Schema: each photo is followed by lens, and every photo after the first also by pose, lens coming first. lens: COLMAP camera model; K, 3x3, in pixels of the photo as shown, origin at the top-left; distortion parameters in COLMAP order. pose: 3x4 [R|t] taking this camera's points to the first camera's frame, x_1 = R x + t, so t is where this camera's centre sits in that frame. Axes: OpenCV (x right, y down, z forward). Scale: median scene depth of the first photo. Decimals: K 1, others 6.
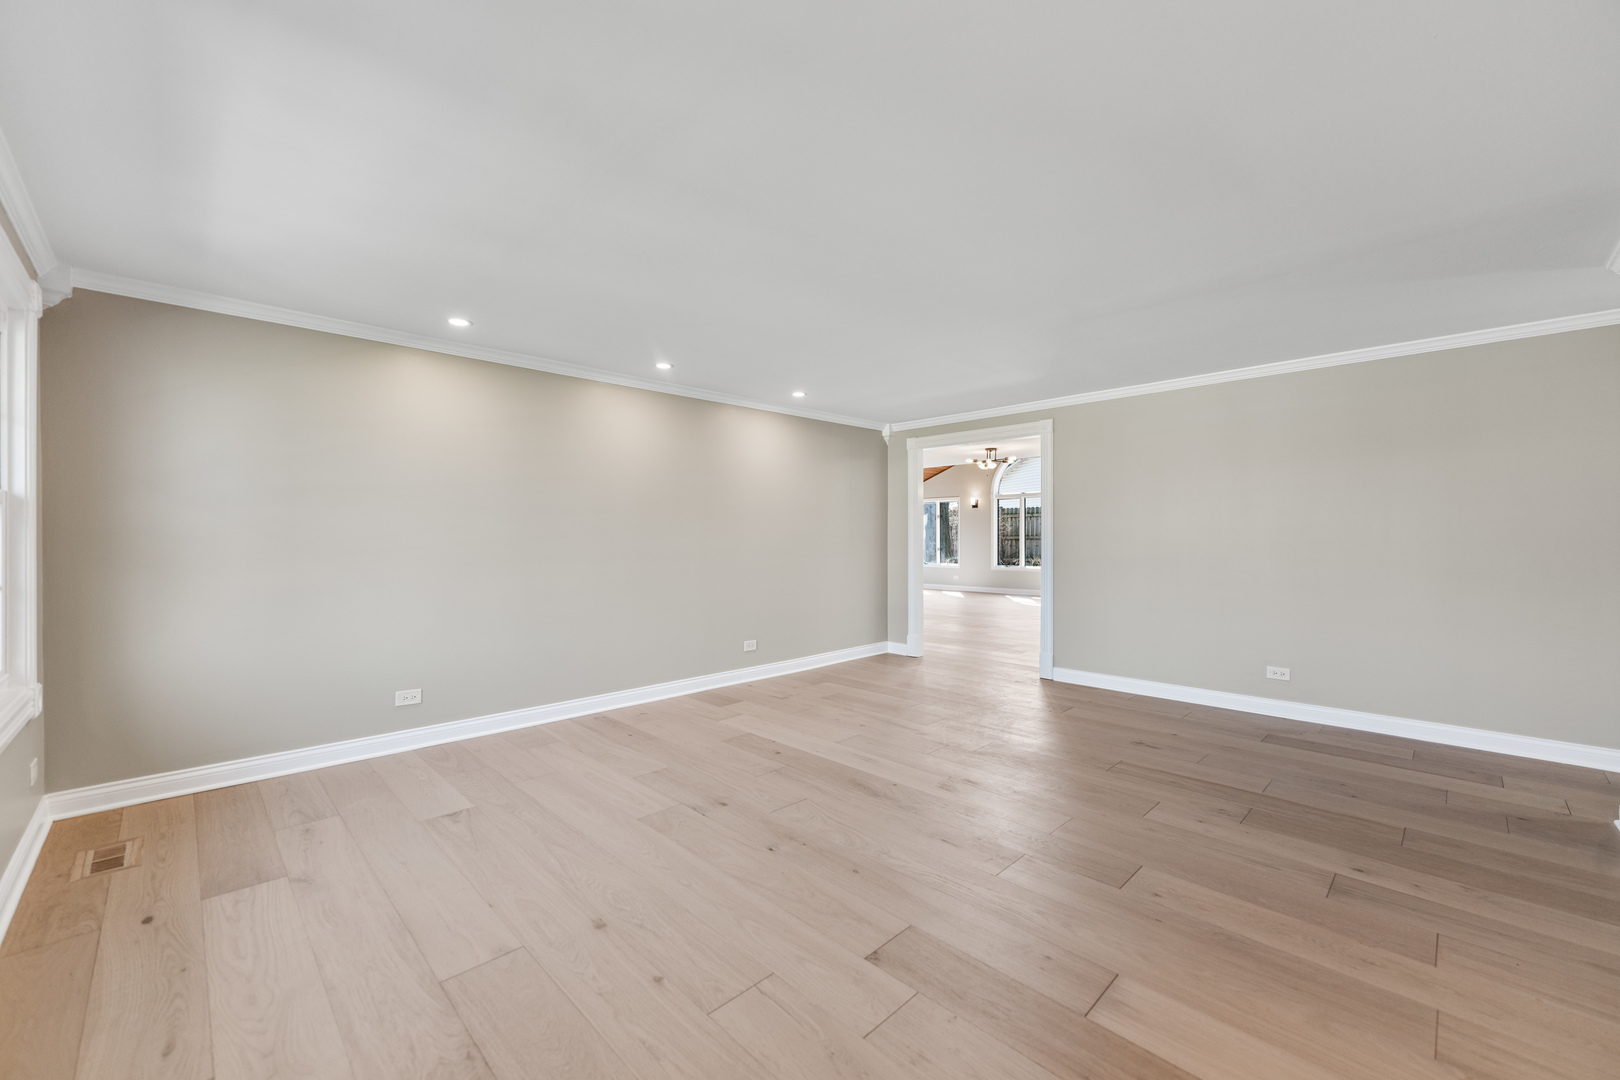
lens RADIAL K [[654.4, 0, 804.6], [0, 654.4, 542.0], [0, 0, 1]] dist [-0.002118, -0.000016]
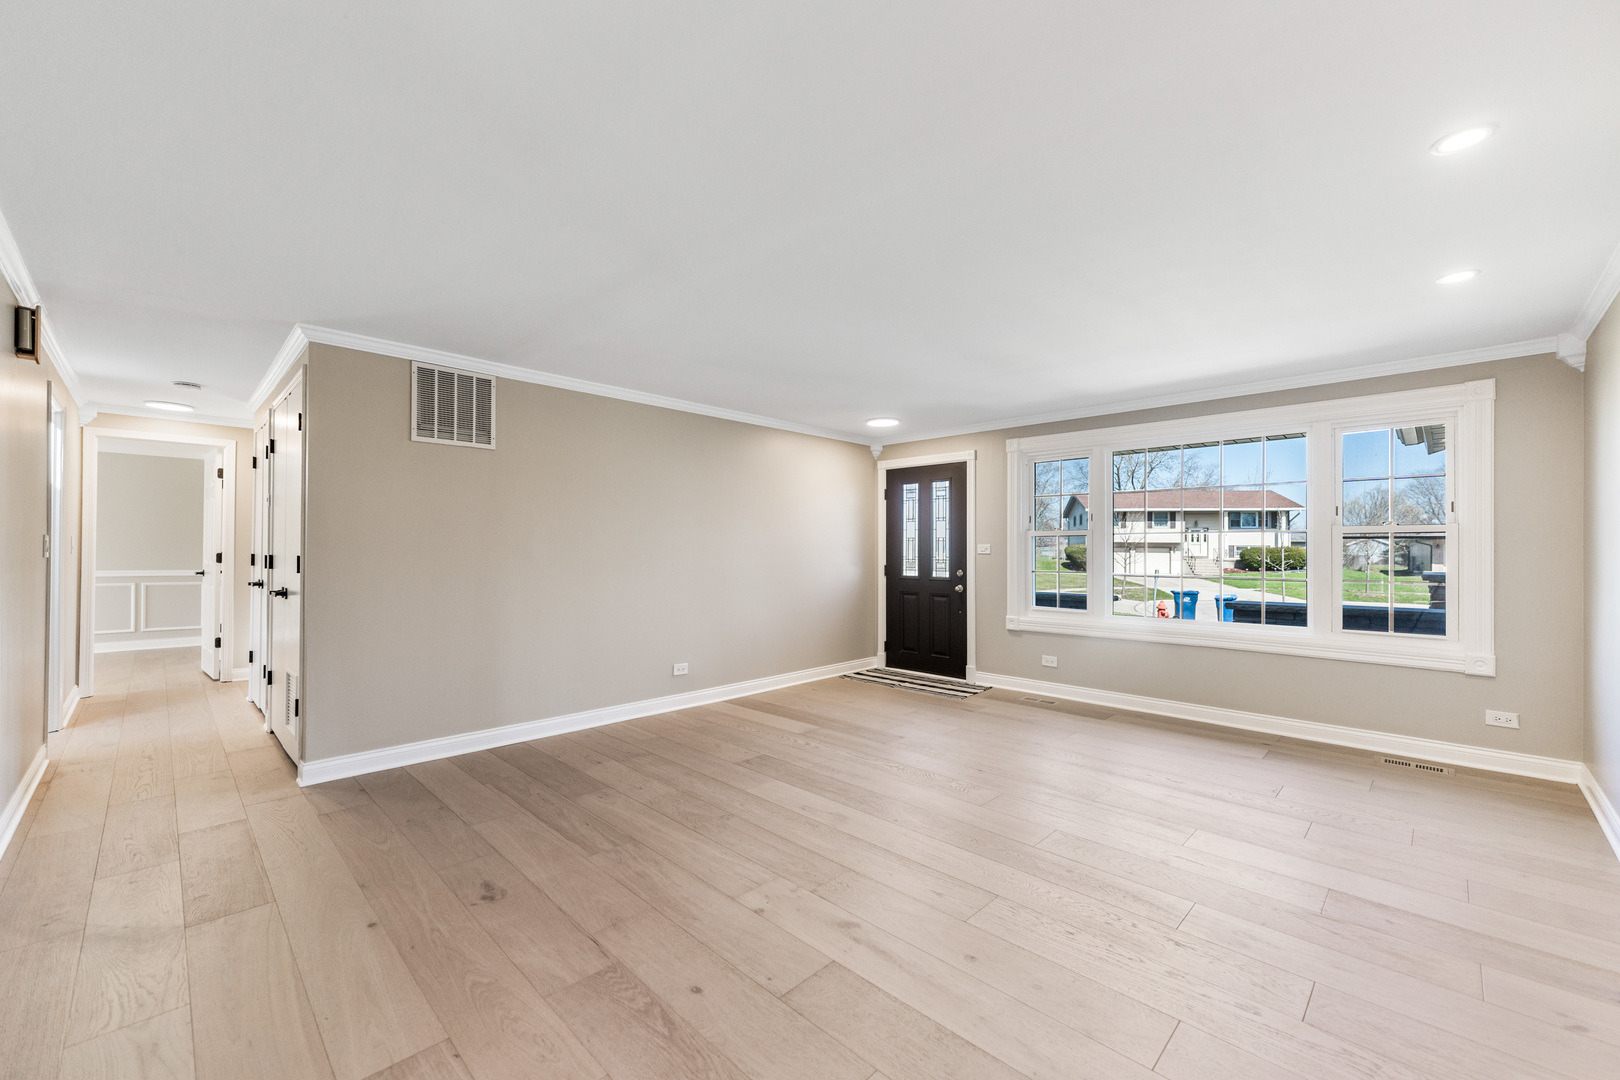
lens RADIAL K [[654.4, 0, 804.6], [0, 654.4, 542.0], [0, 0, 1]] dist [-0.002118, -0.000016]
pose [[-0.999799, -0.003404, -0.019751, 0.328576], [-0.003248, 0.999963, -0.007924, -0.014959], [0.019777, -0.007858, -0.999774, 2.195909]]
